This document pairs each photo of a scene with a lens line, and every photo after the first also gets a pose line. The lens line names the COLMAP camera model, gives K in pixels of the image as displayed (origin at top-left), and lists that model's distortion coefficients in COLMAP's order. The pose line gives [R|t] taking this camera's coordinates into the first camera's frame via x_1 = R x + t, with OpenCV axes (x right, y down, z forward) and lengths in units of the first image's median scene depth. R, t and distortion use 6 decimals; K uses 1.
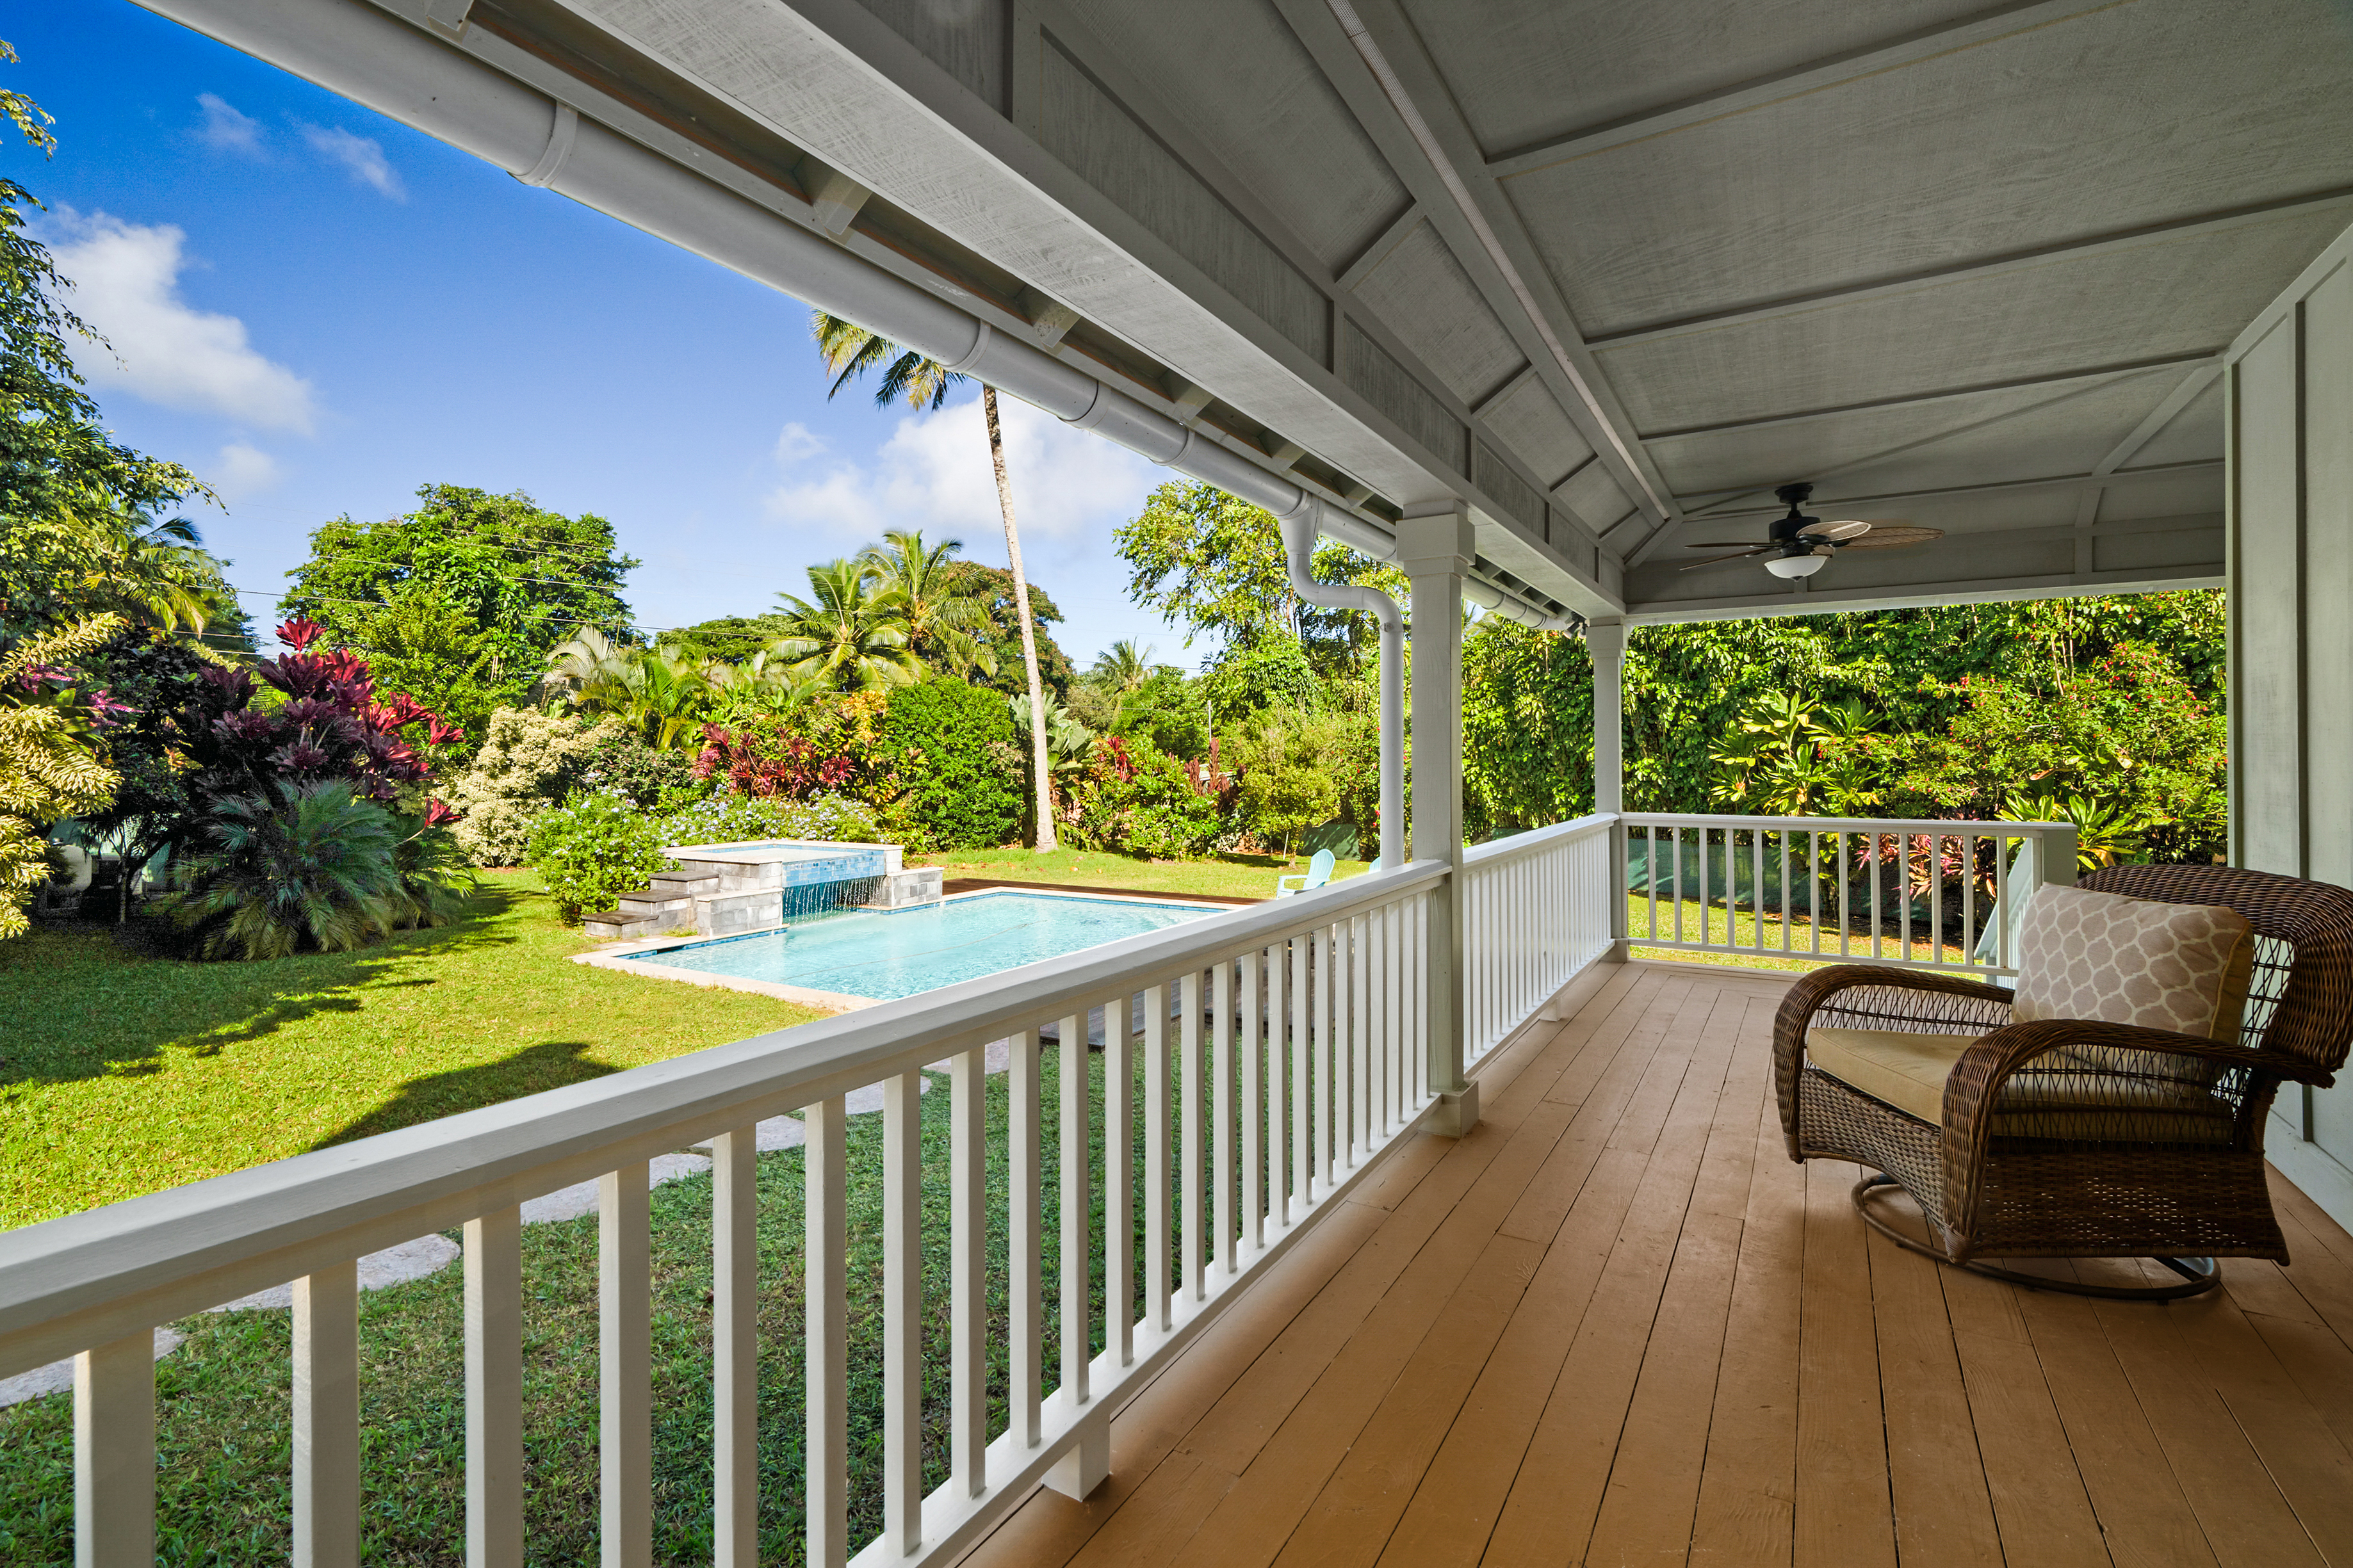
lens RADIAL K [[1080.2, 0, 1171.6], [0, 1080.2, 759.8], [0, 0, 1]] dist [-0.009169, 0.001573]
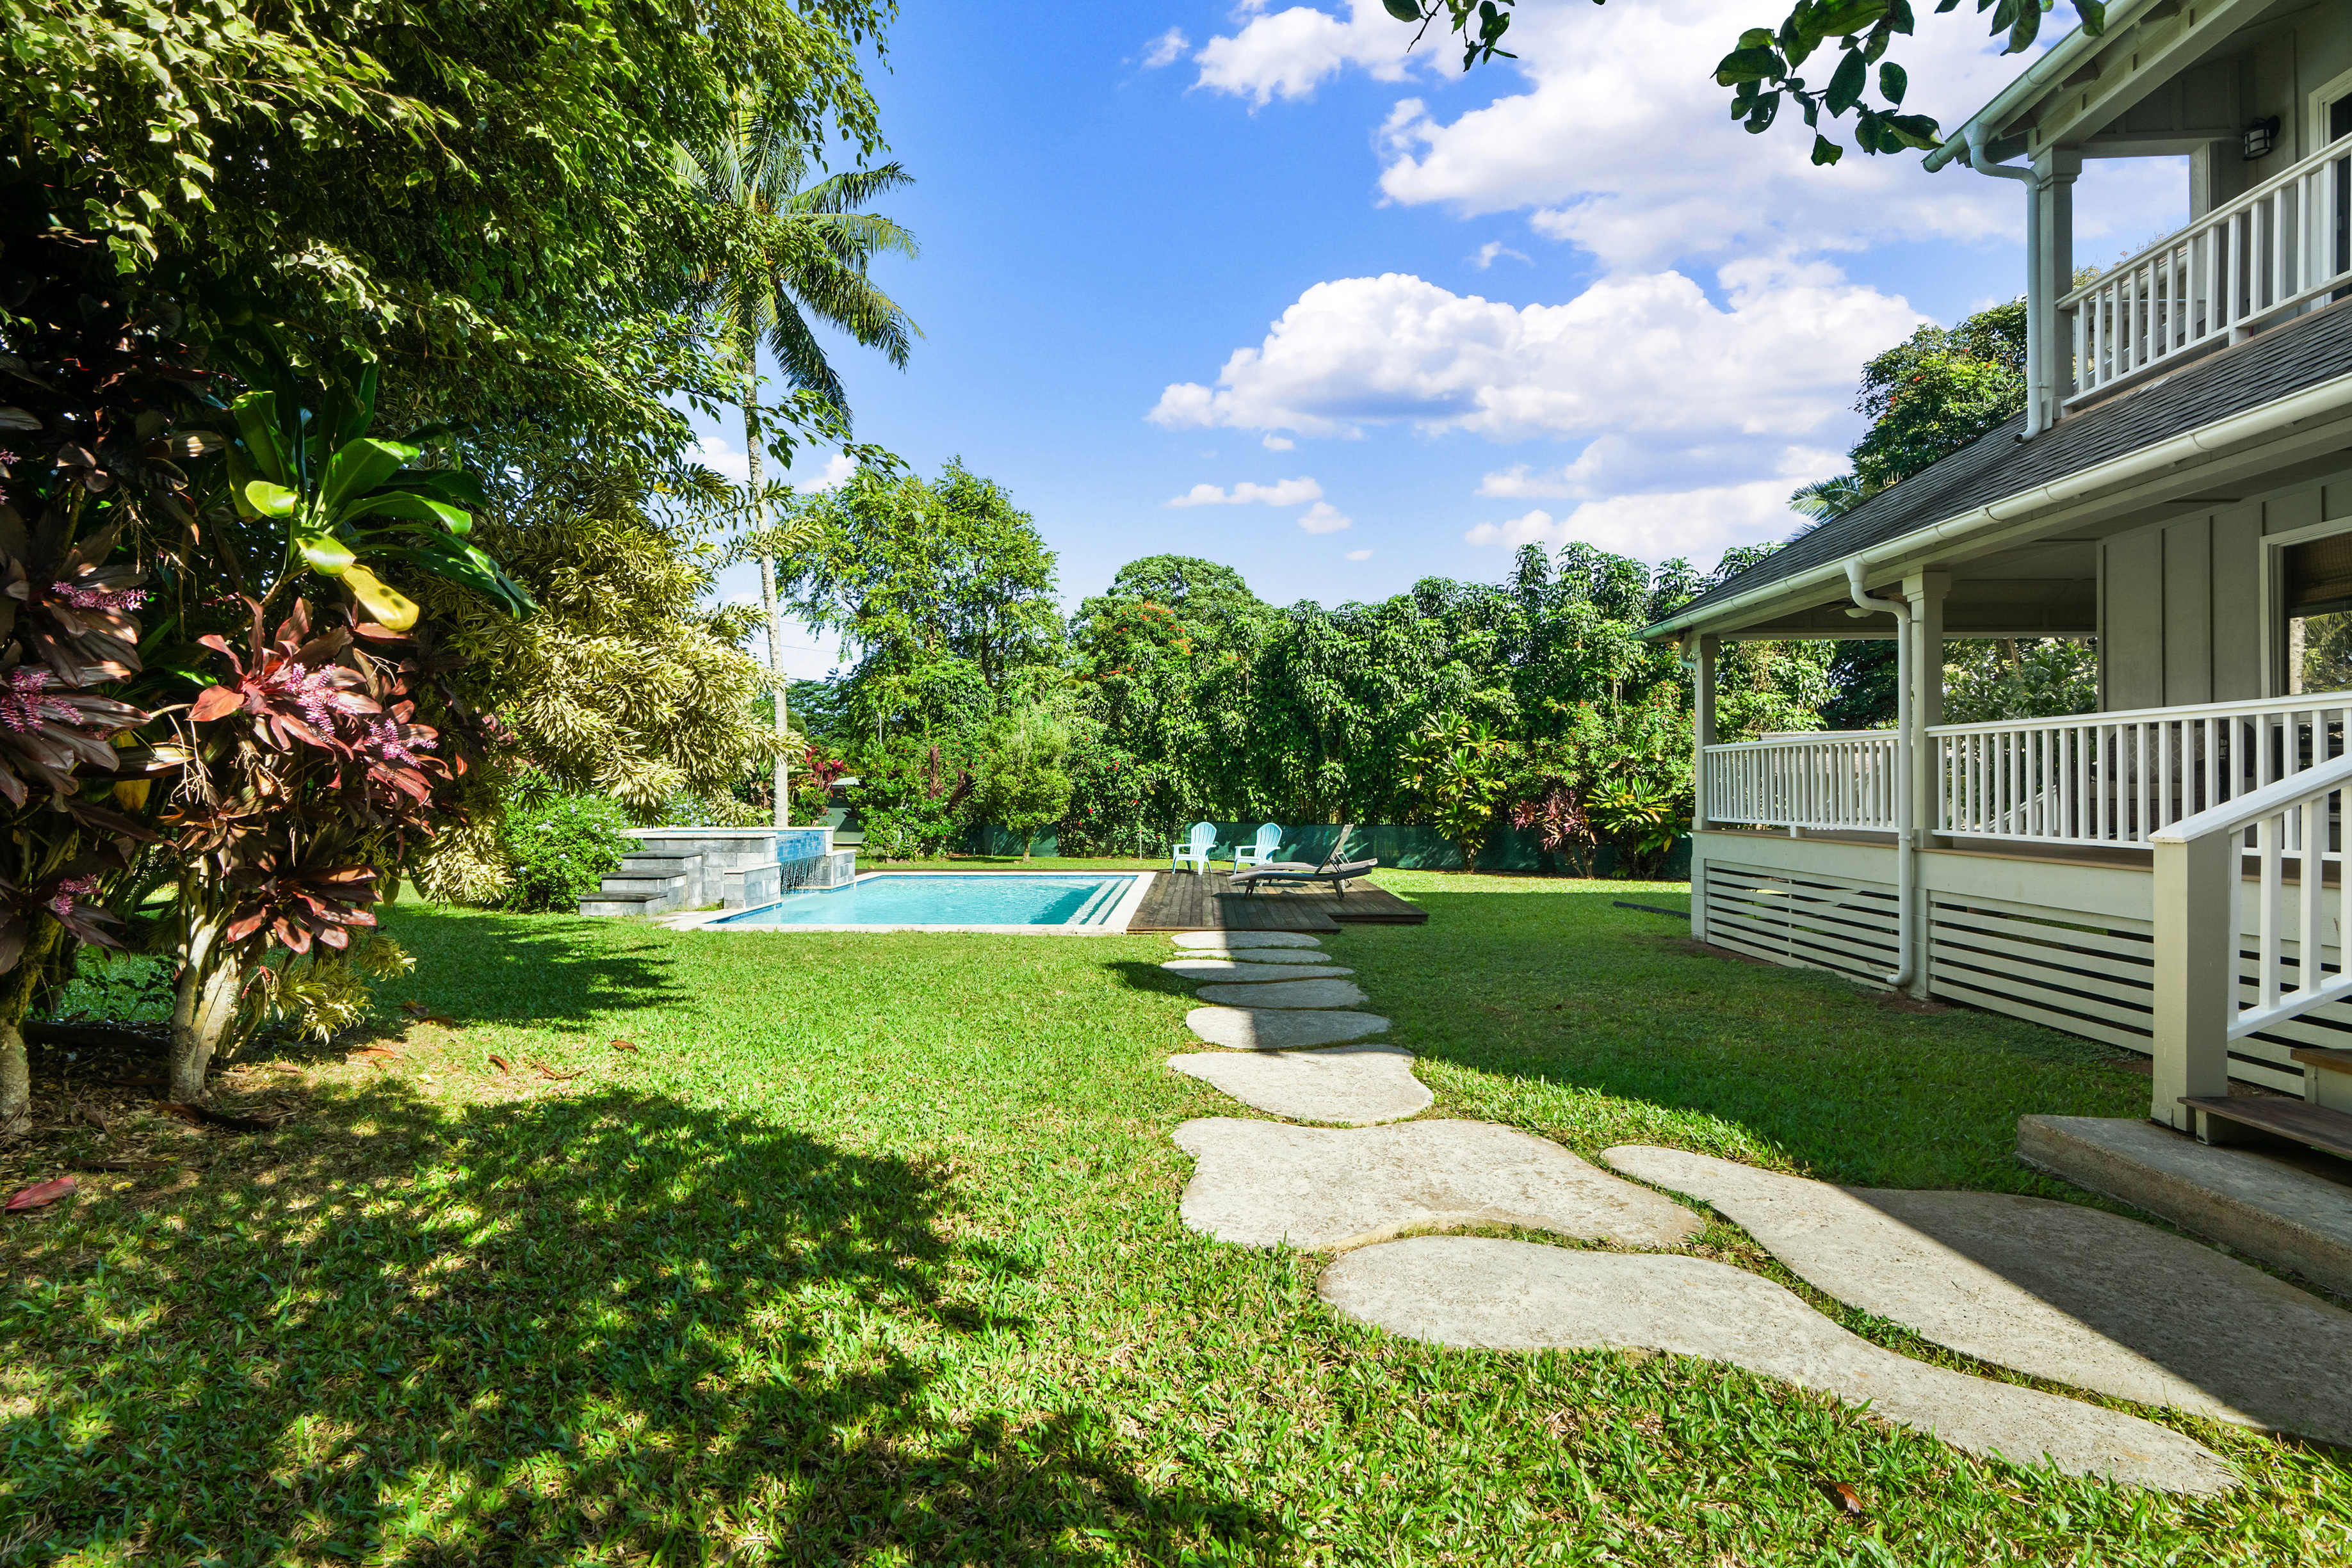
lens RADIAL K [[1079.8, 0, 1165.7], [0, 1079.8, 783.0], [0, 0, 1]] dist [-0.009169, 0.001573]
pose [[0.870354, 0.003960, 0.492410, -0.476324], [0.001688, 0.999938, -0.011027, 0.049194], [-0.492423, 0.010428, 0.870293, -0.047133]]
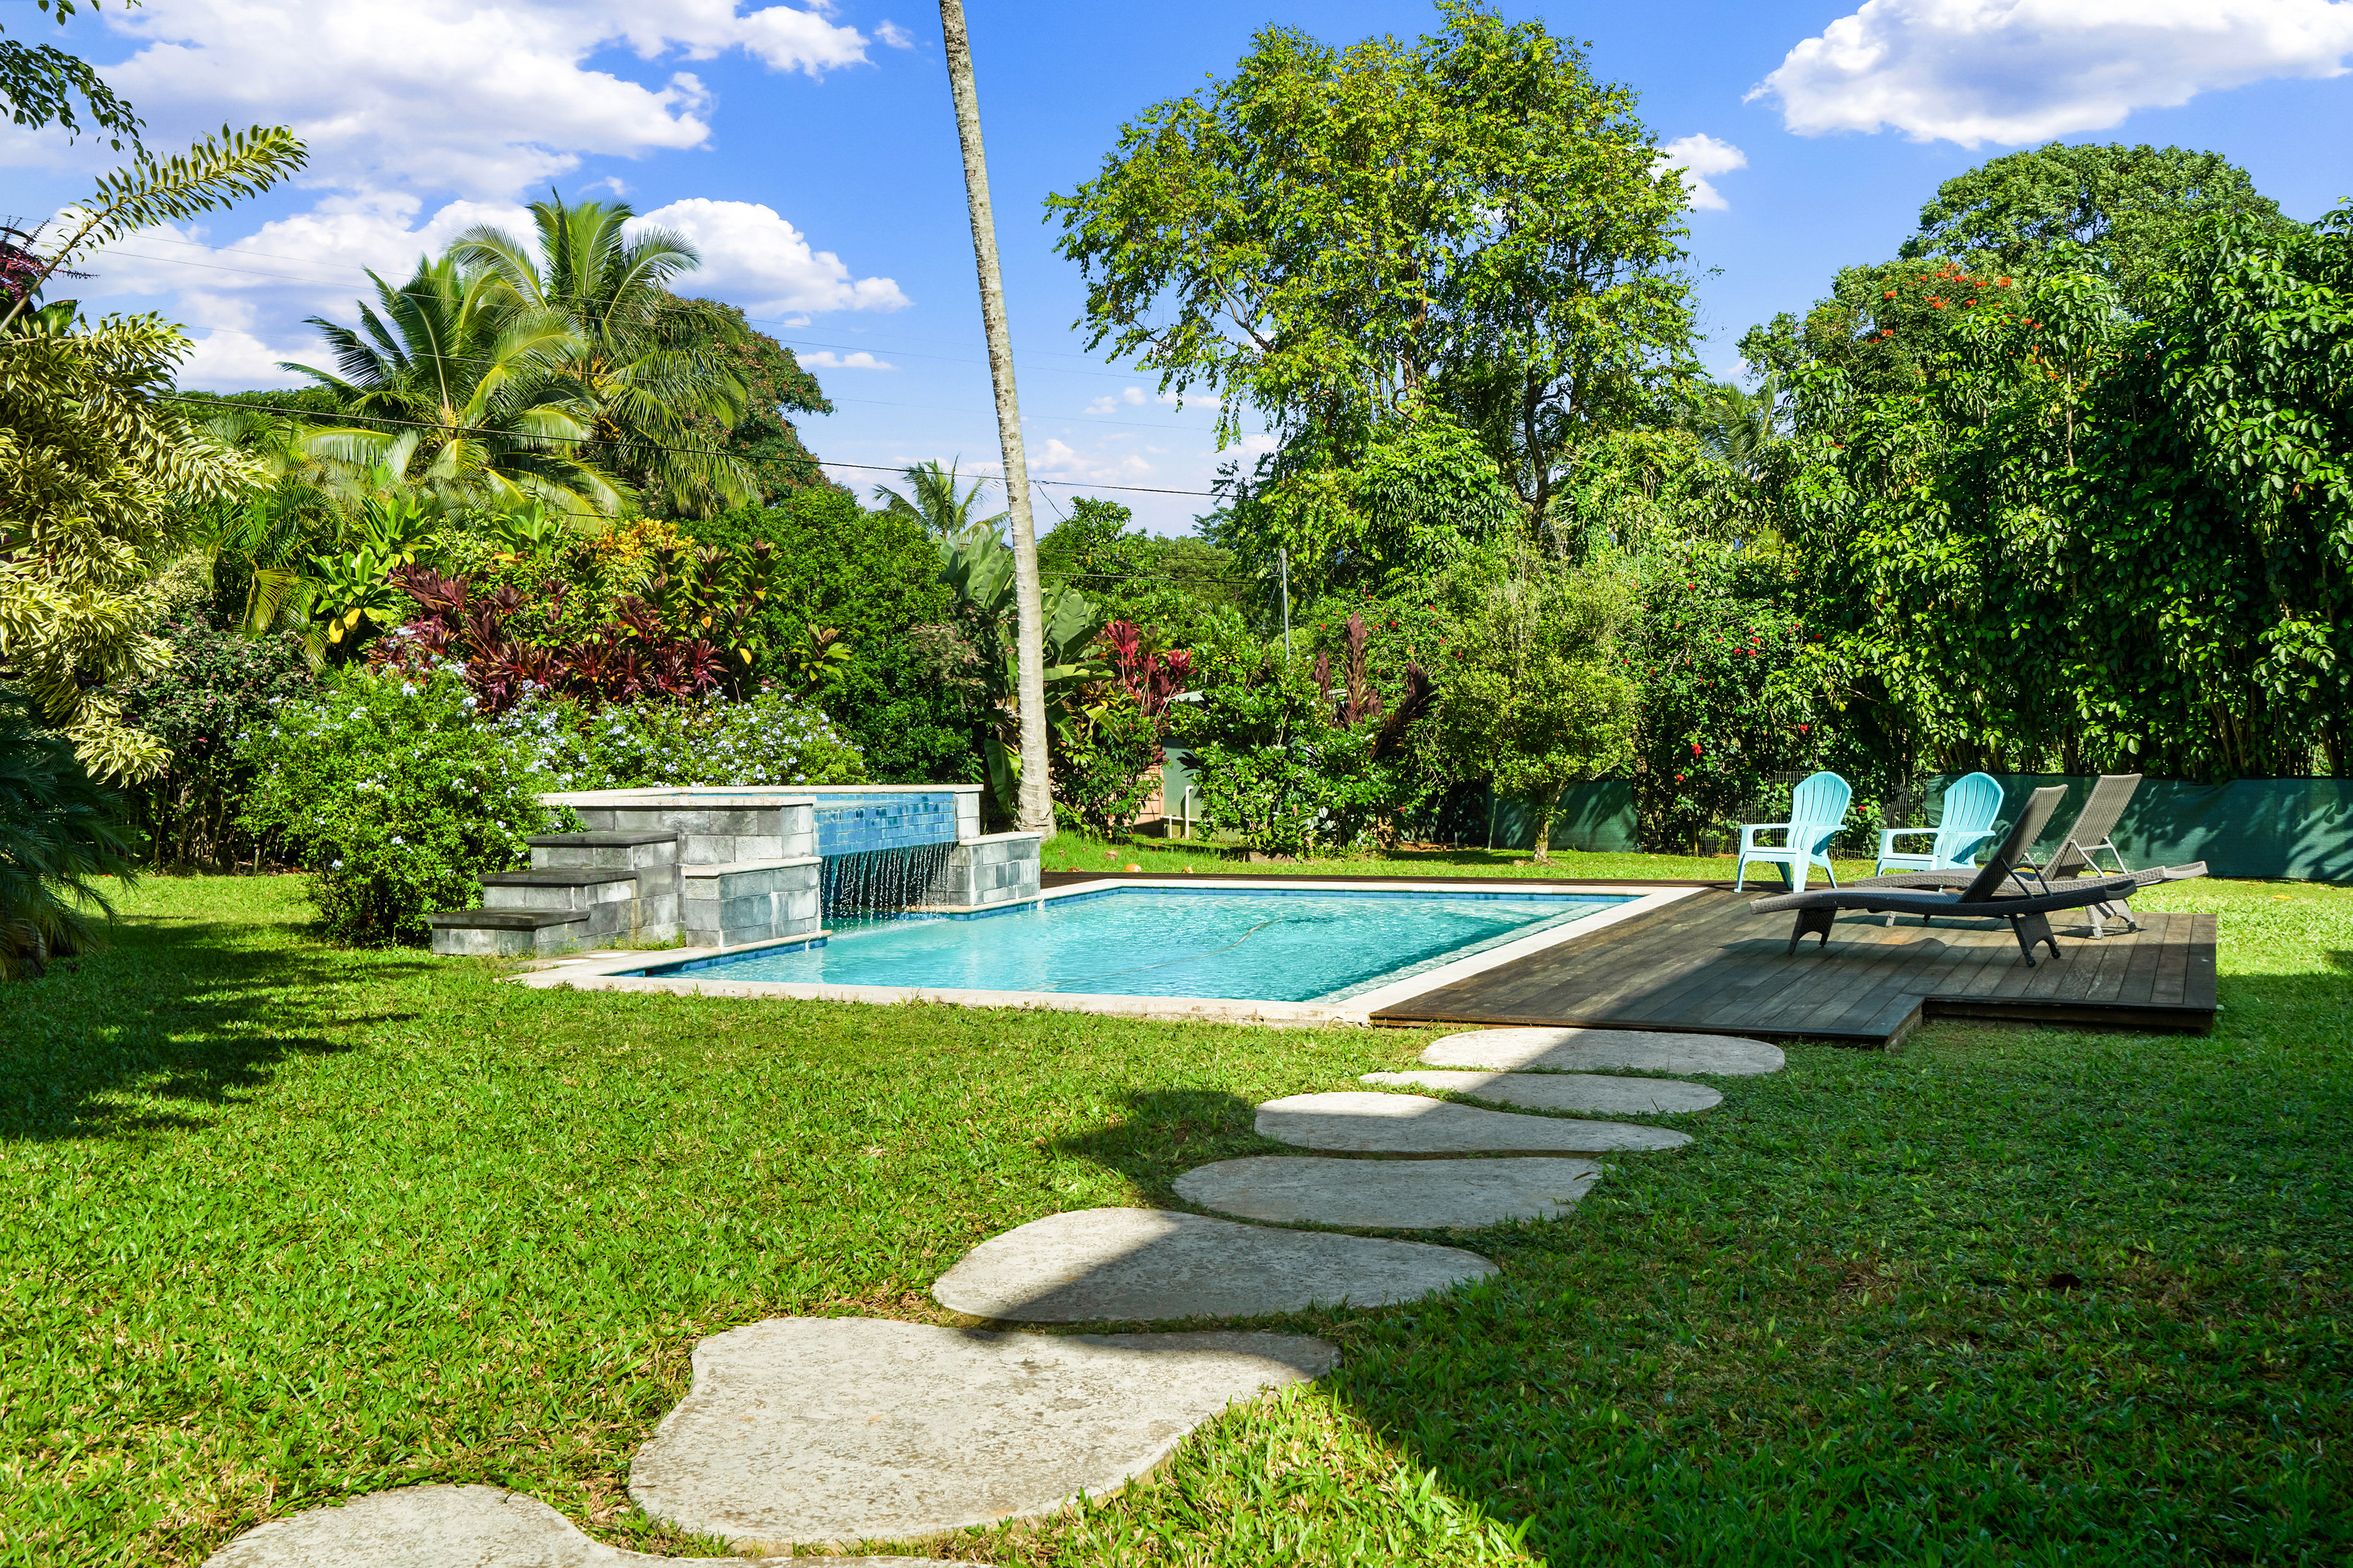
lens RADIAL K [[2270.3, 0, 1178.1], [0, 2270.3, 790.6], [0, 0, 1]] dist [0.088617, 0.000000]
pose [[0.992952, -0.017994, 0.117141, -0.279625], [0.014982, 0.999535, 0.026544, 0.055114], [-0.117565, -0.024602, 0.992760, -0.053892]]
